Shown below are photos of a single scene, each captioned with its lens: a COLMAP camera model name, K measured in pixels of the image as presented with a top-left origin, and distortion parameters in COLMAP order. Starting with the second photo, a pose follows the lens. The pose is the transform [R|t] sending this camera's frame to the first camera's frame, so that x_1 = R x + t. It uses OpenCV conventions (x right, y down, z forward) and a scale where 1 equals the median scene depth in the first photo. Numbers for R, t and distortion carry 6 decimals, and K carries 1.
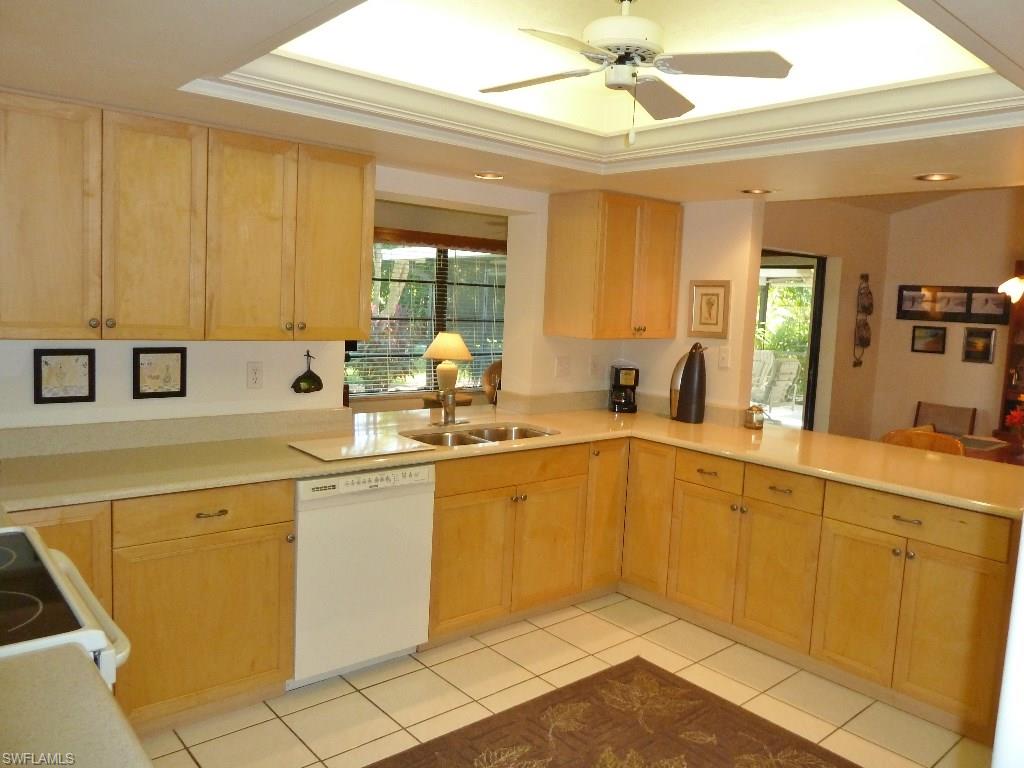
lens RADIAL K [[764.7, 0, 512.0], [0, 764.7, 384.0], [0, 0, 1]] dist [-0.027767, 0.001236]
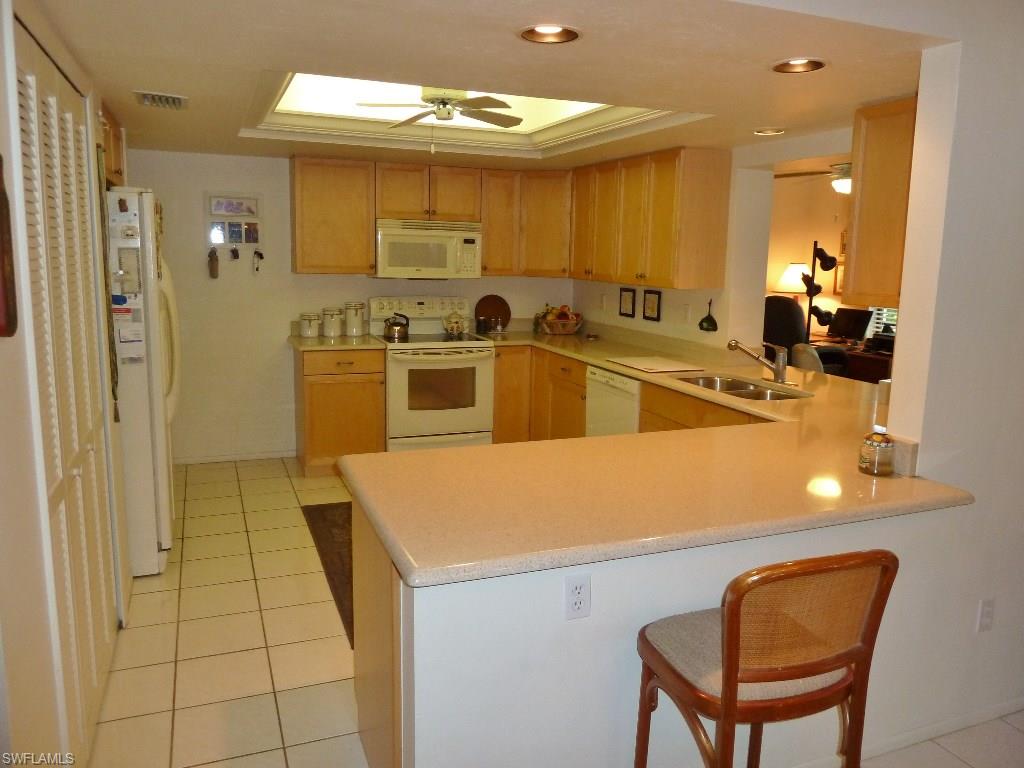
lens RADIAL K [[764.7, 0, 512.0], [0, 764.7, 384.0], [0, 0, 1]] dist [-0.027767, 0.001236]
pose [[-0.323090, 0.108900, -0.940082, 1.240384], [-0.139888, 0.976950, 0.161248, -0.073729], [0.935972, 0.183604, -0.300409, 1.226720]]
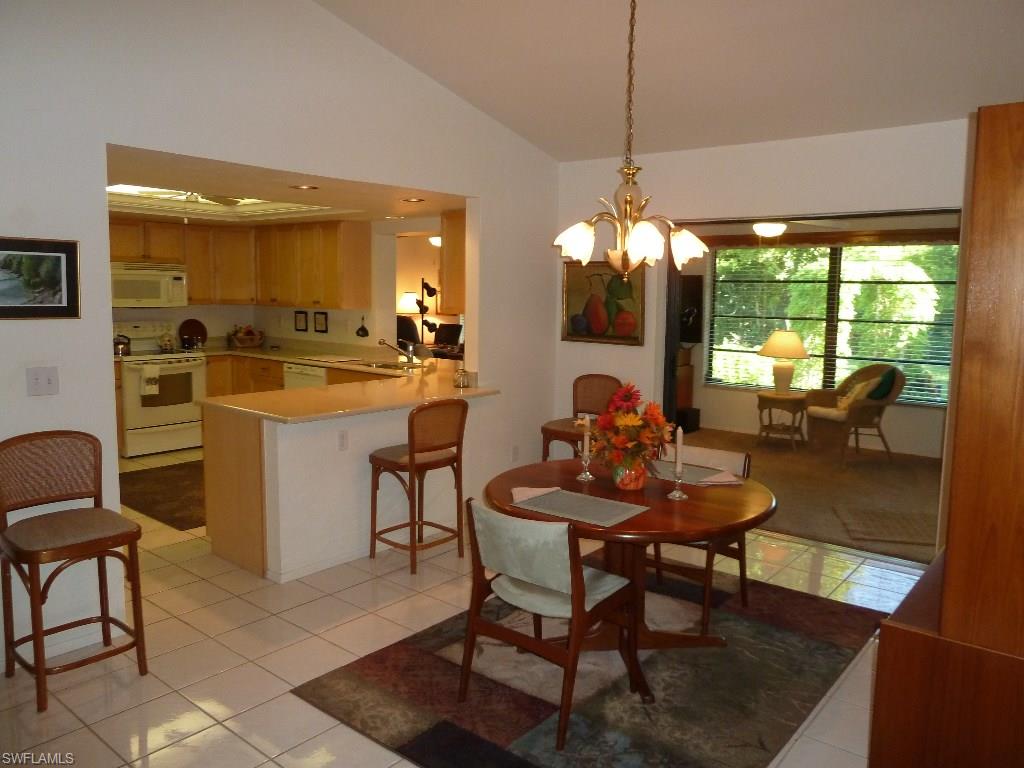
lens RADIAL K [[764.7, 0, 512.0], [0, 764.7, 384.0], [0, 0, 1]] dist [-0.027767, 0.001236]
pose [[0.166524, 0.077548, -0.982983, 2.065326], [-0.118114, 0.991293, 0.058194, -0.033510], [0.978938, 0.106413, 0.174234, 1.173506]]
